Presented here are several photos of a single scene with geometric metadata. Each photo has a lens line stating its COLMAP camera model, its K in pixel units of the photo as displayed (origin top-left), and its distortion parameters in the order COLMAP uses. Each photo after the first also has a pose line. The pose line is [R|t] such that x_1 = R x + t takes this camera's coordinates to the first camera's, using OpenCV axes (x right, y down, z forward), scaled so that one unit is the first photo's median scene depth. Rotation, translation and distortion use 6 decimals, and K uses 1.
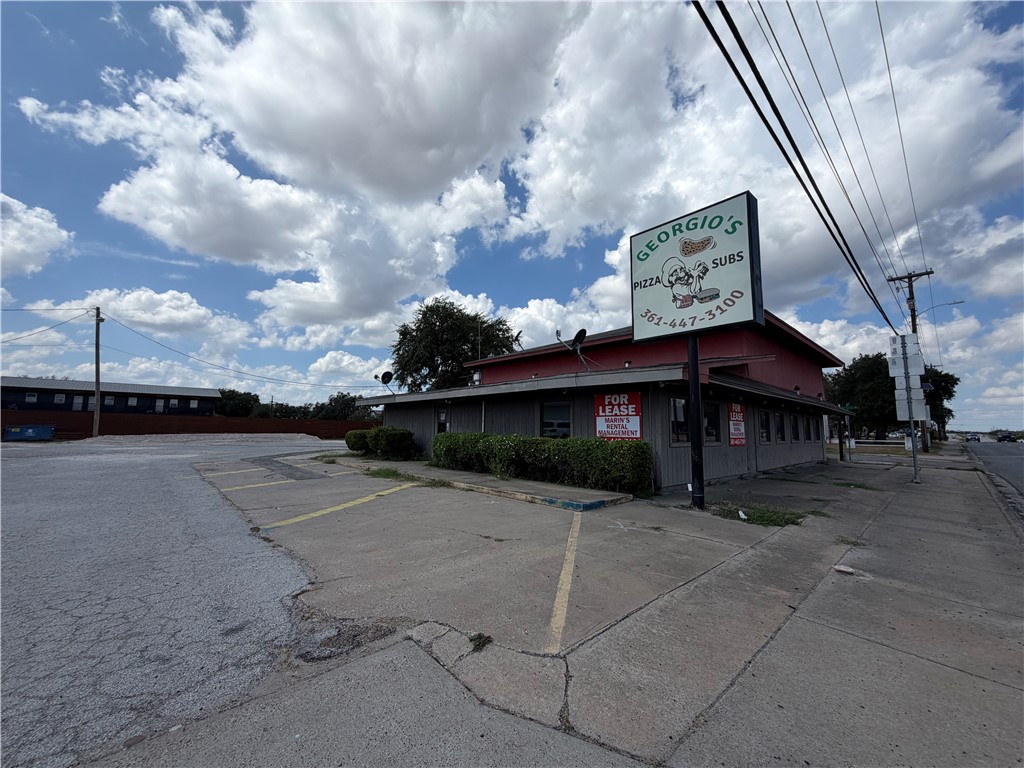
lens RADIAL K [[407.3, 0, 511.4], [0, 407.3, 384.2], [0, 0, 1]] dist [-0.000468, -0.000081]
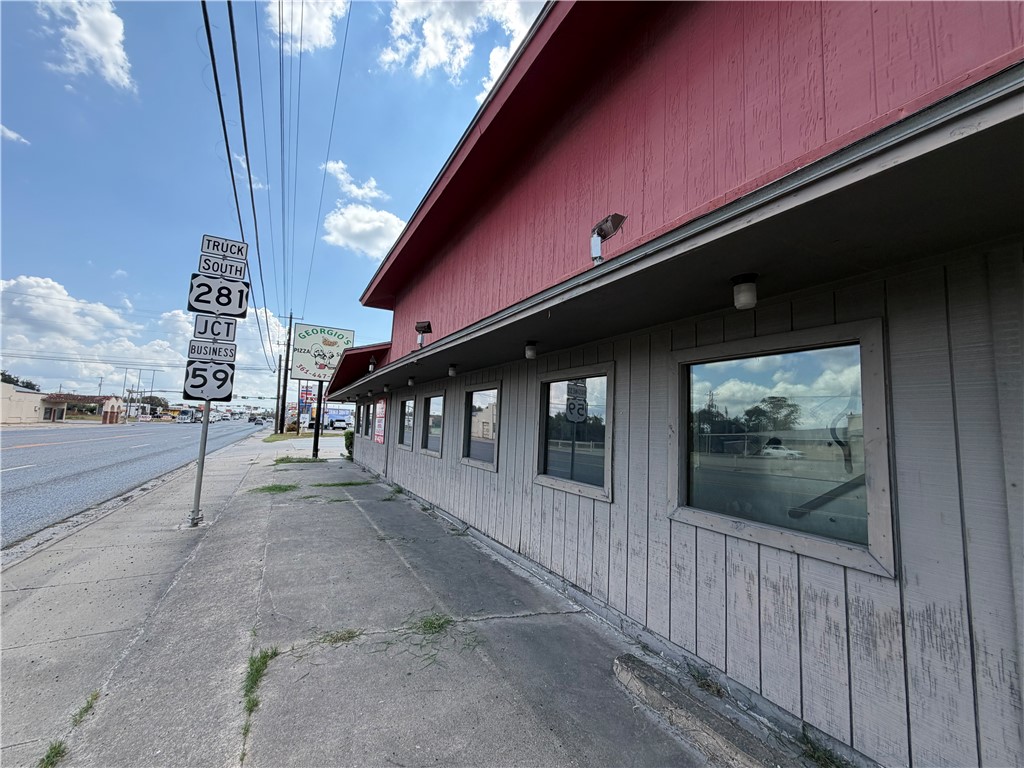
lens RADIAL K [[407.3, 0, 511.4], [0, 407.3, 384.2], [0, 0, 1]] dist [-0.000468, -0.000081]
pose [[0.235187, 0.098712, 0.966924, -1.084287], [-0.142504, 0.987581, -0.066159, -0.084718], [-0.961447, -0.122231, 0.246333, -0.394079]]
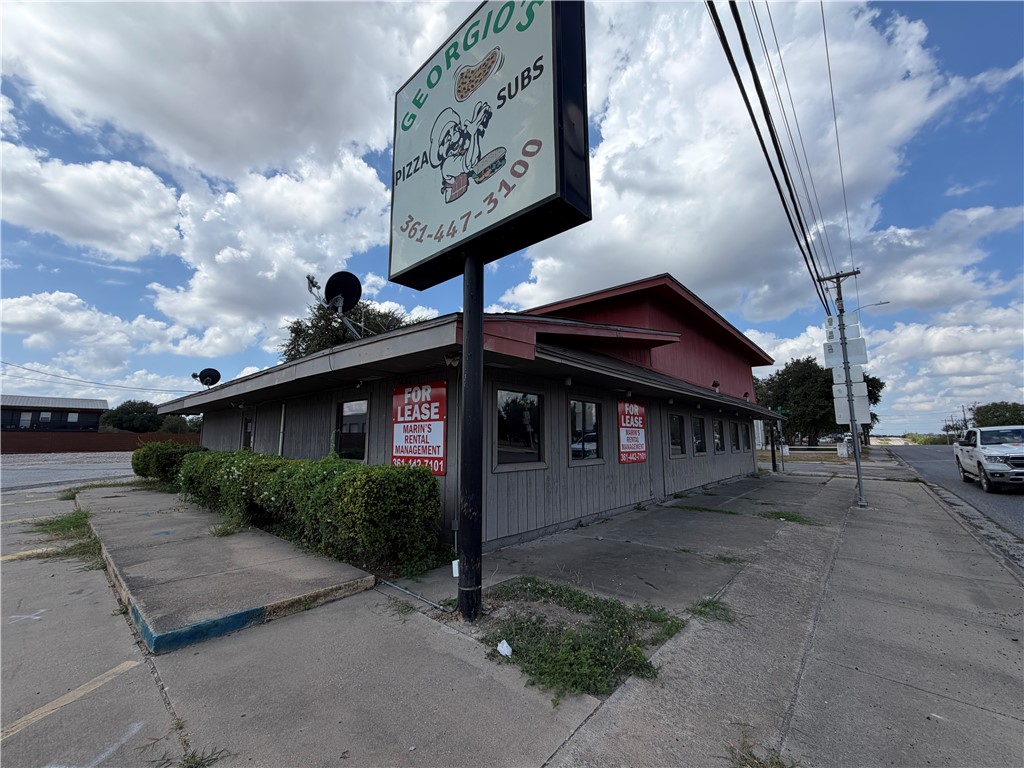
lens RADIAL K [[408.4, 0, 510.0], [0, 408.4, 385.5], [0, 0, 1]] dist [0.000794, 0.000126]
pose [[0.994781, -0.003178, 0.101982, 0.334917], [0.005430, 0.999747, -0.021813, 0.038605], [-0.101887, 0.022253, 0.994547, 0.383646]]
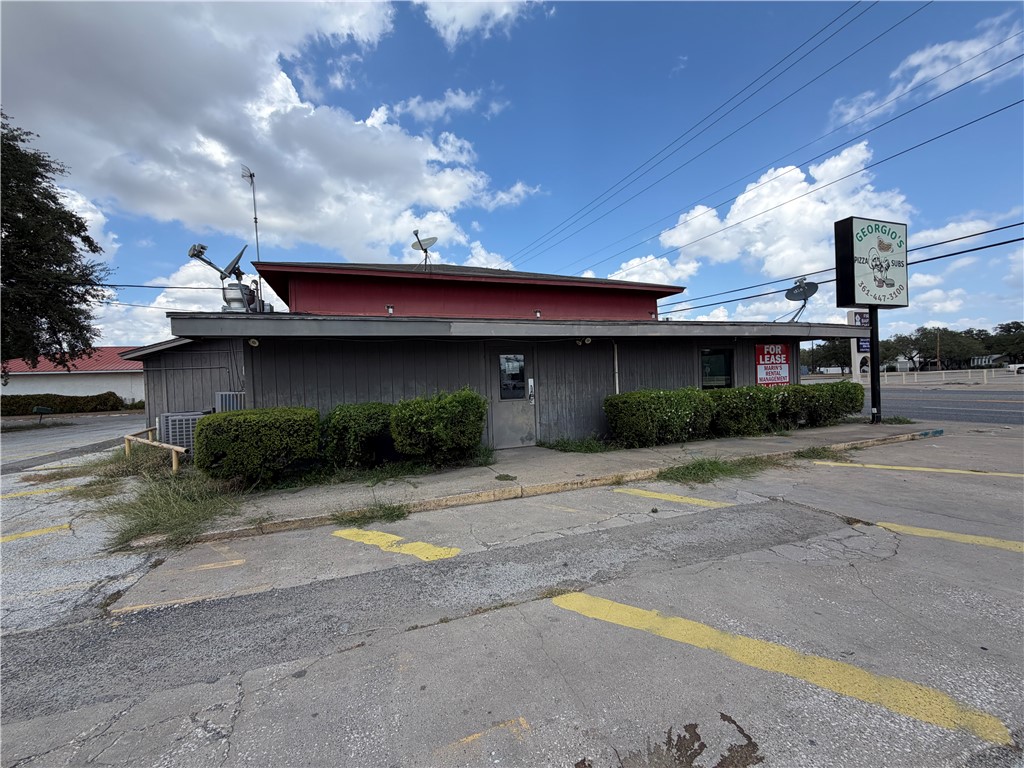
lens RADIAL K [[407.3, 0, 511.4], [0, 407.3, 384.2], [0, 0, 1]] dist [-0.000468, -0.000081]
pose [[0.373313, -0.038018, 0.926926, -1.067194], [-0.061109, 0.995982, 0.065462, 0.104188], [-0.925691, -0.081081, 0.369489, 1.253519]]
